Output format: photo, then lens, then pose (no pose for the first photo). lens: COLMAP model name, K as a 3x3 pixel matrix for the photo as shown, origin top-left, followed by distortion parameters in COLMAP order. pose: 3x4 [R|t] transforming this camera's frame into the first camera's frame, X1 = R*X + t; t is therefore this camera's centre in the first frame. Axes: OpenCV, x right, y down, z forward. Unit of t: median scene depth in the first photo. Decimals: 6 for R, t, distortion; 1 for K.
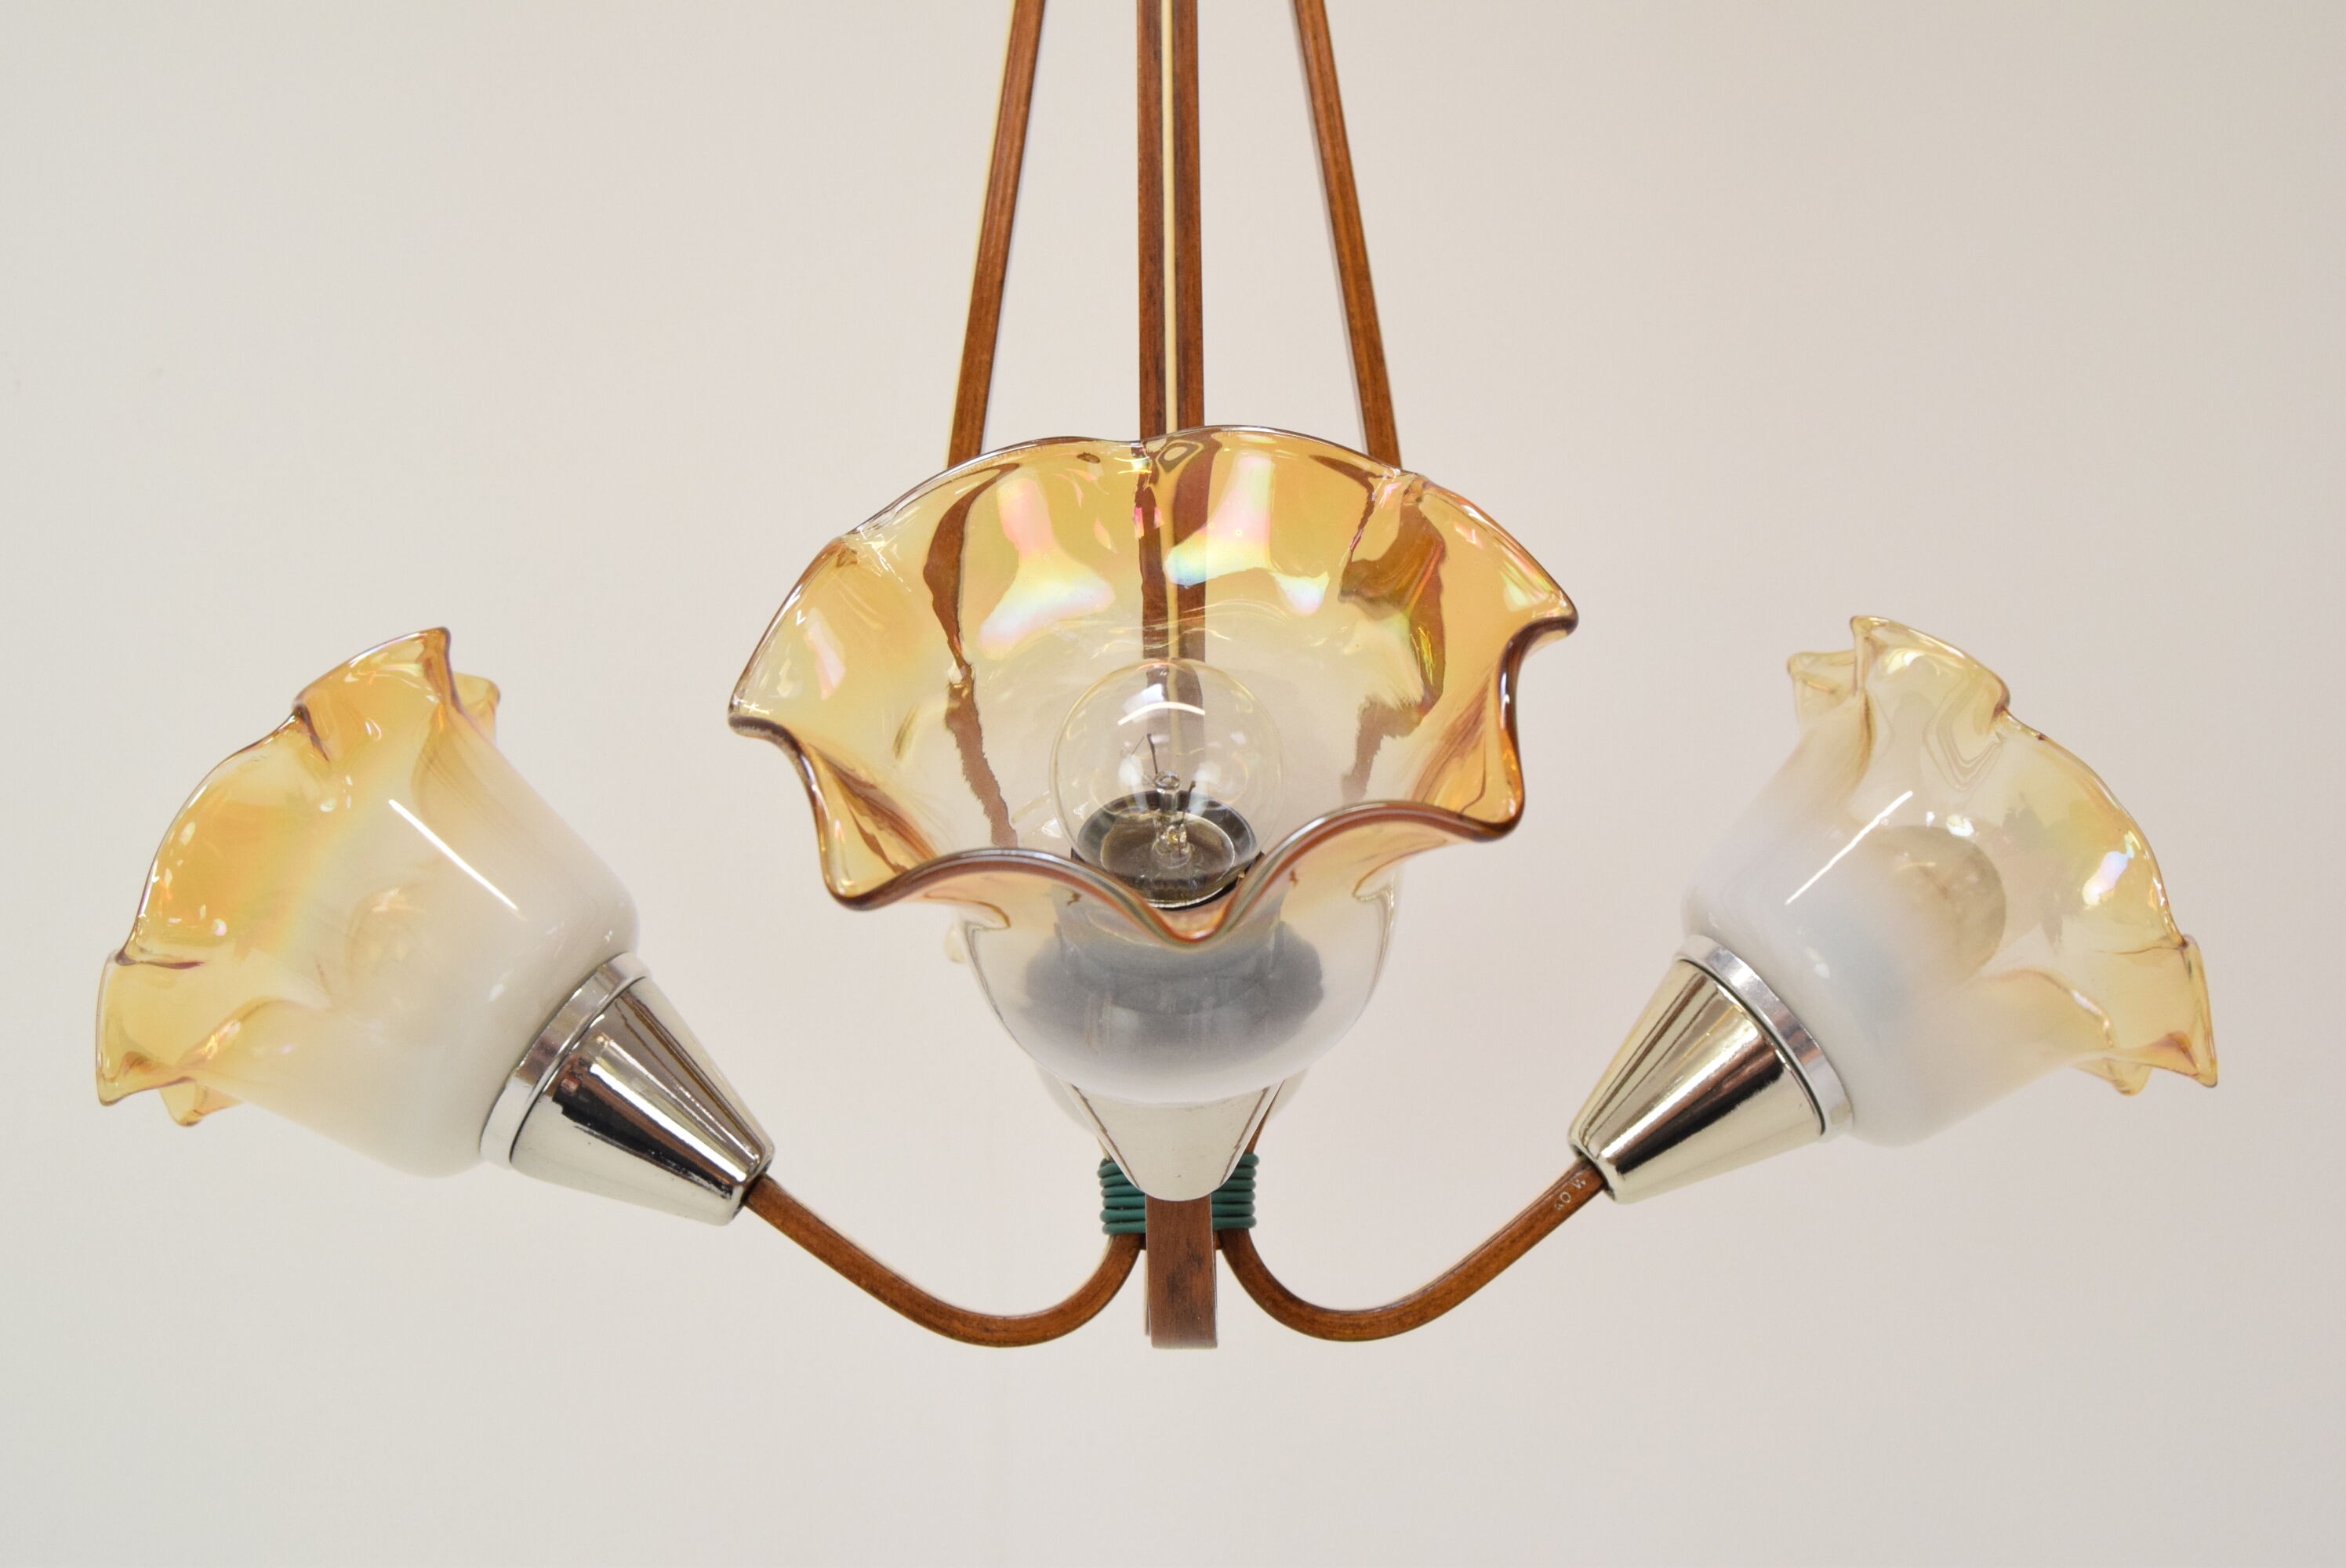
lens RADIAL K [[2618.1, 0, 1176.5], [0, 2618.1, 734.6], [0, 0, 1]] dist [0.027209, 0.000000]
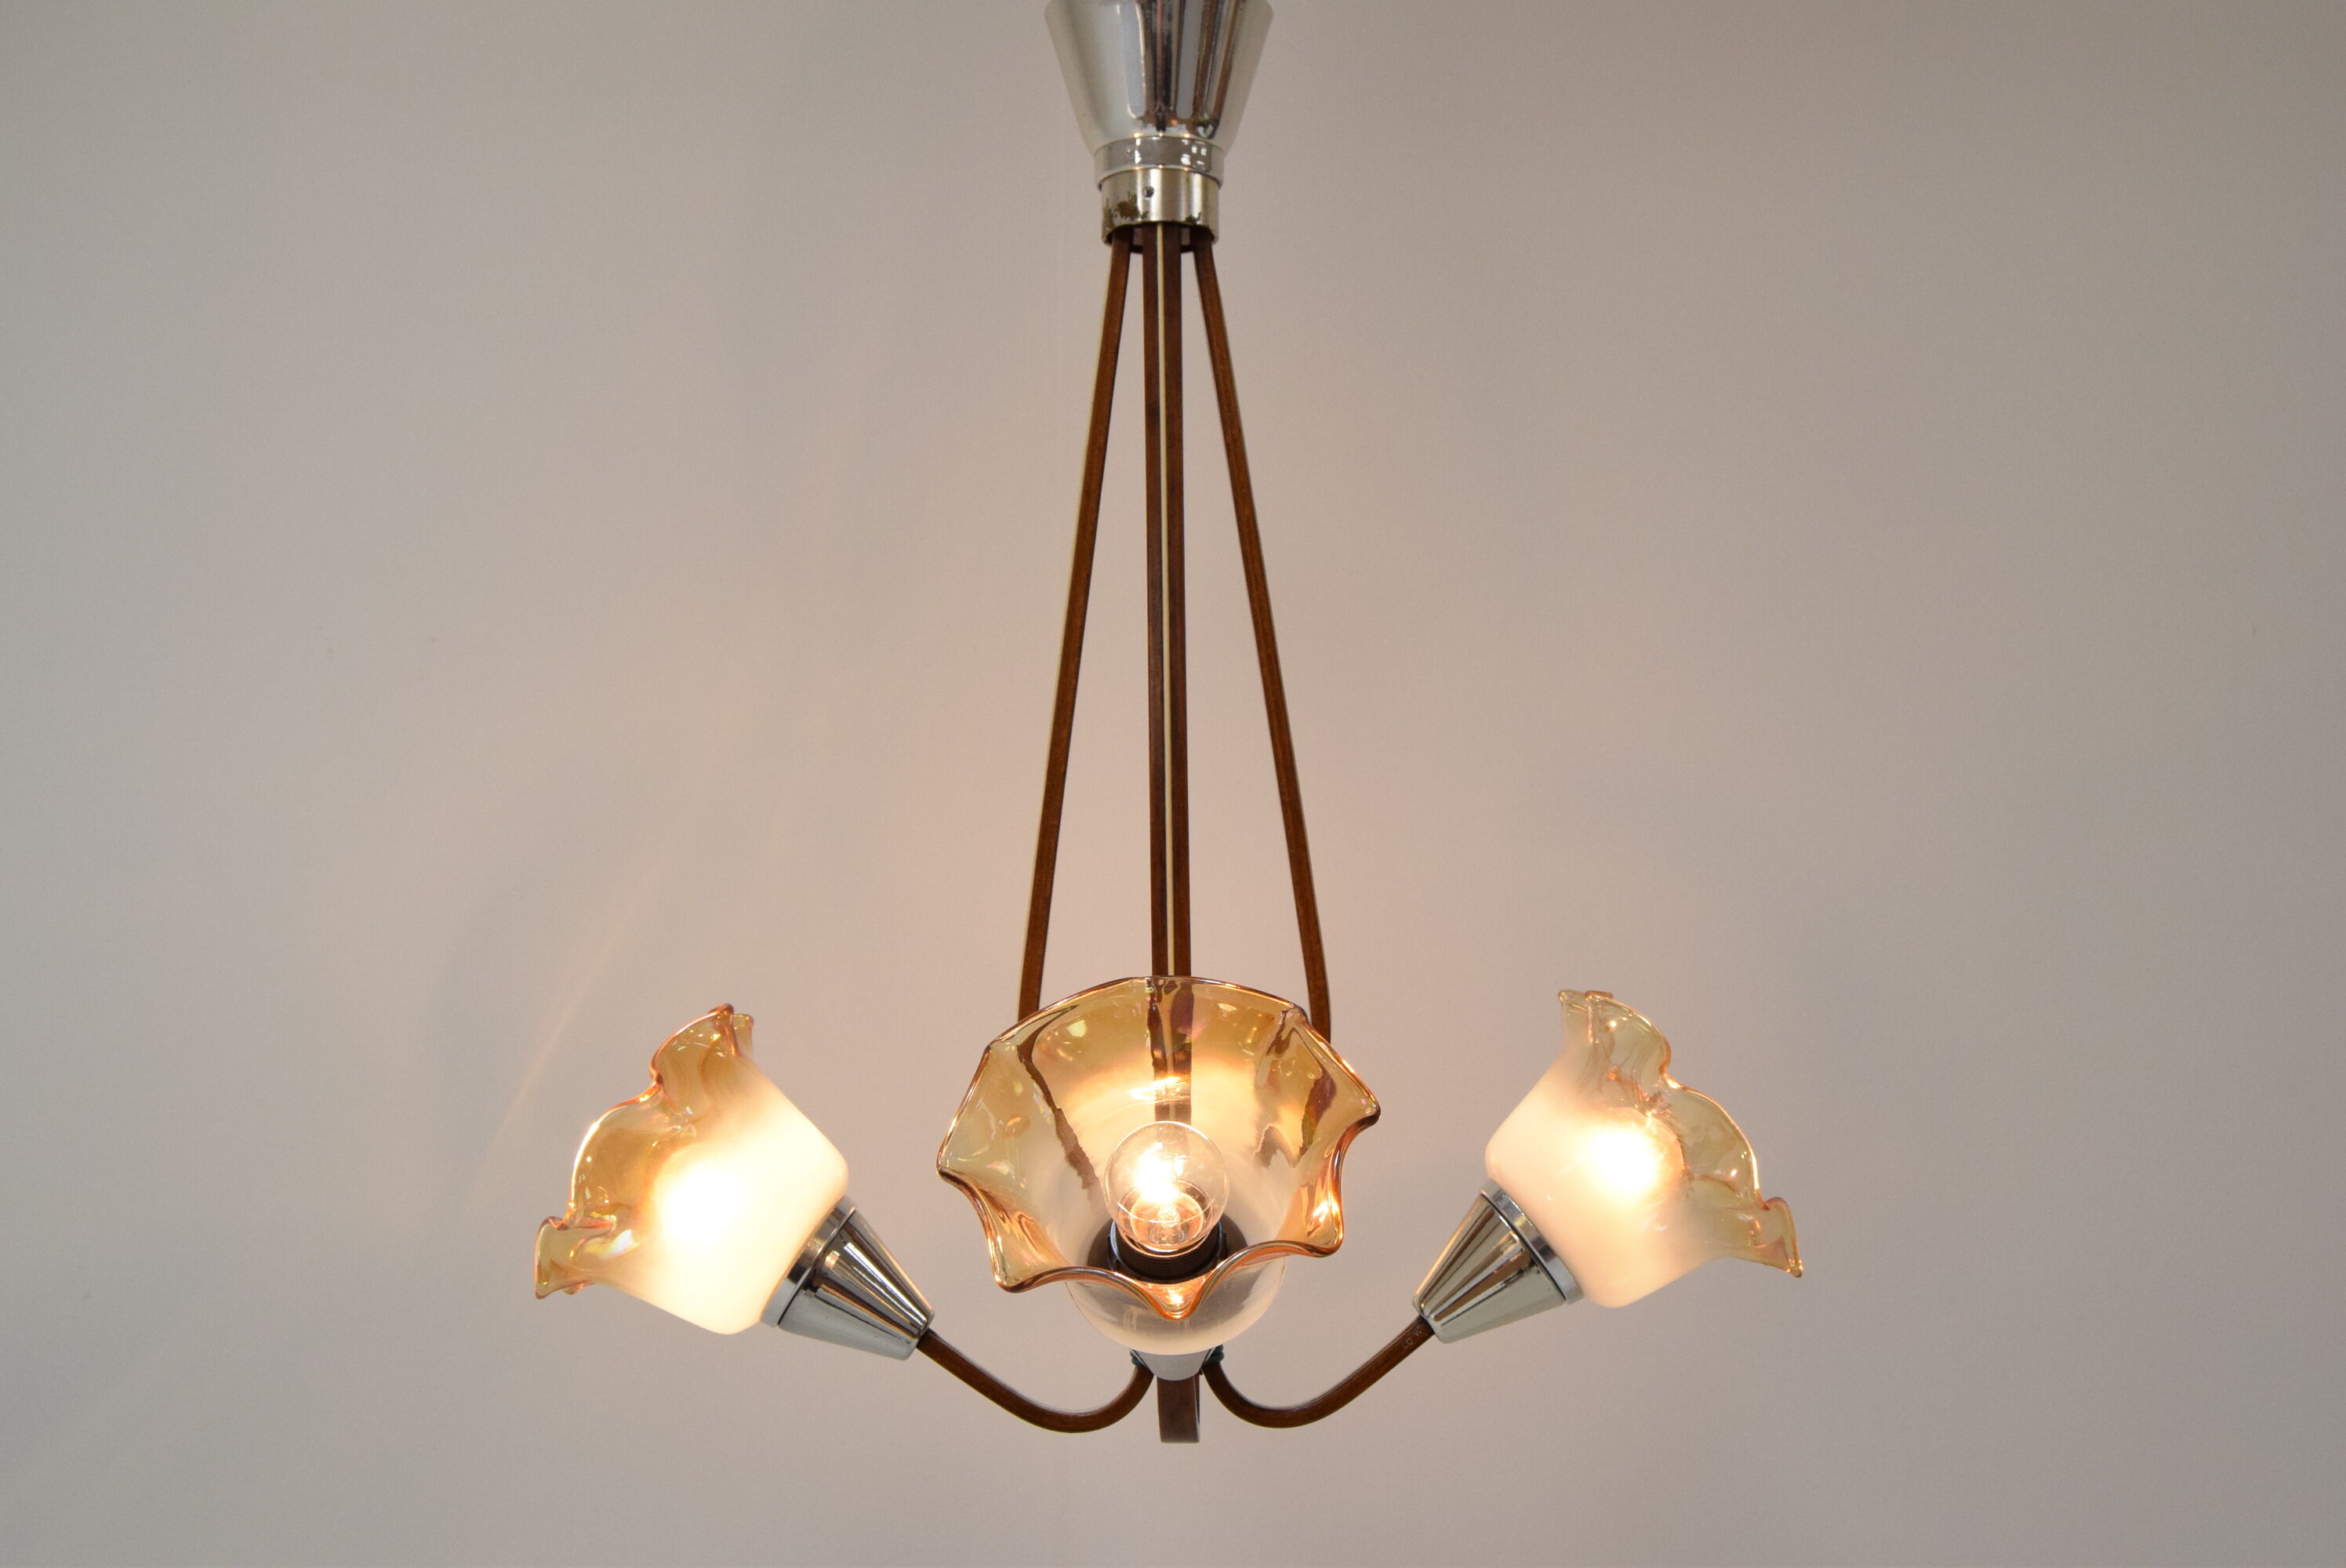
lens RADIAL K [[2618.1, 0, 1178.9], [0, 2618.1, 773.3], [0, 0, 1]] dist [0.027209, 0.000000]
pose [[0.999973, -0.005229, -0.005128, 0.012317], [0.005676, 0.995802, 0.091358, -0.339005], [0.004629, -0.091385, 0.995805, -0.635076]]
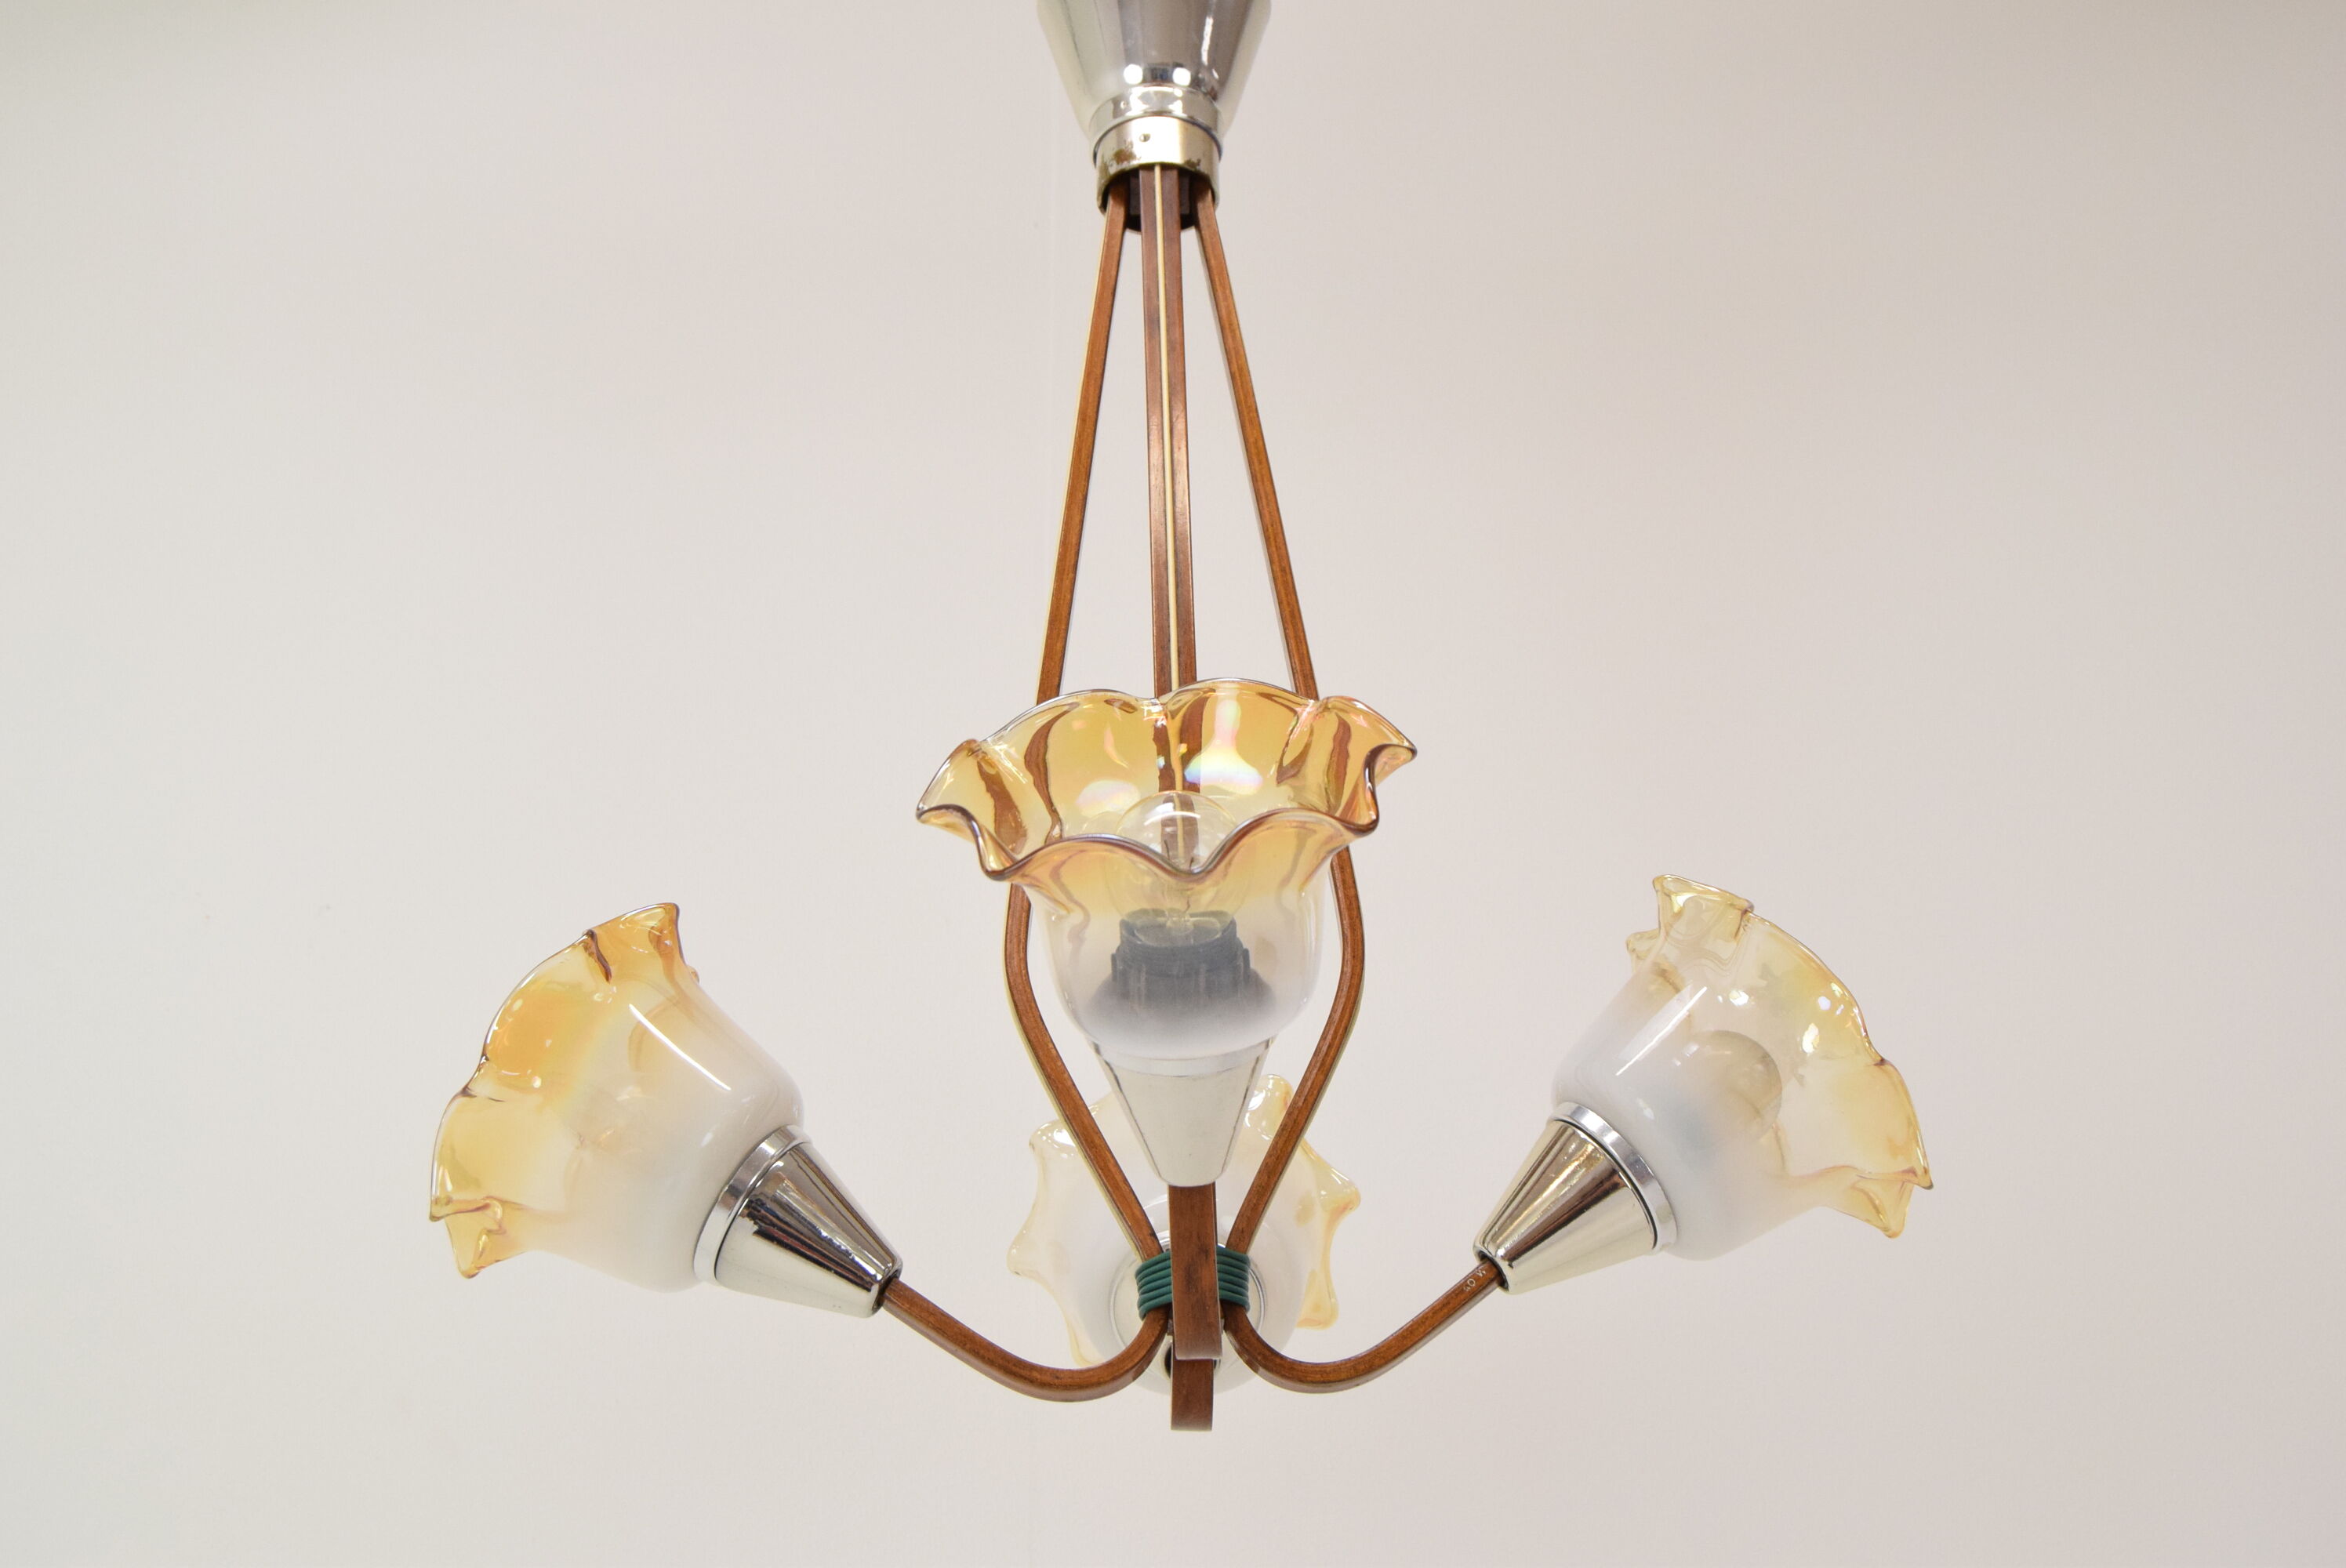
lens RADIAL K [[3098.1, 0, 1175.4], [0, 3098.1, 764.7], [0, 0, 1]] dist [0.055102, 0.000000]
pose [[0.999759, -0.021284, -0.005365, 0.006024], [0.018716, 0.954302, -0.298259, 0.402746], [0.011468, 0.298086, 0.954470, -0.649687]]
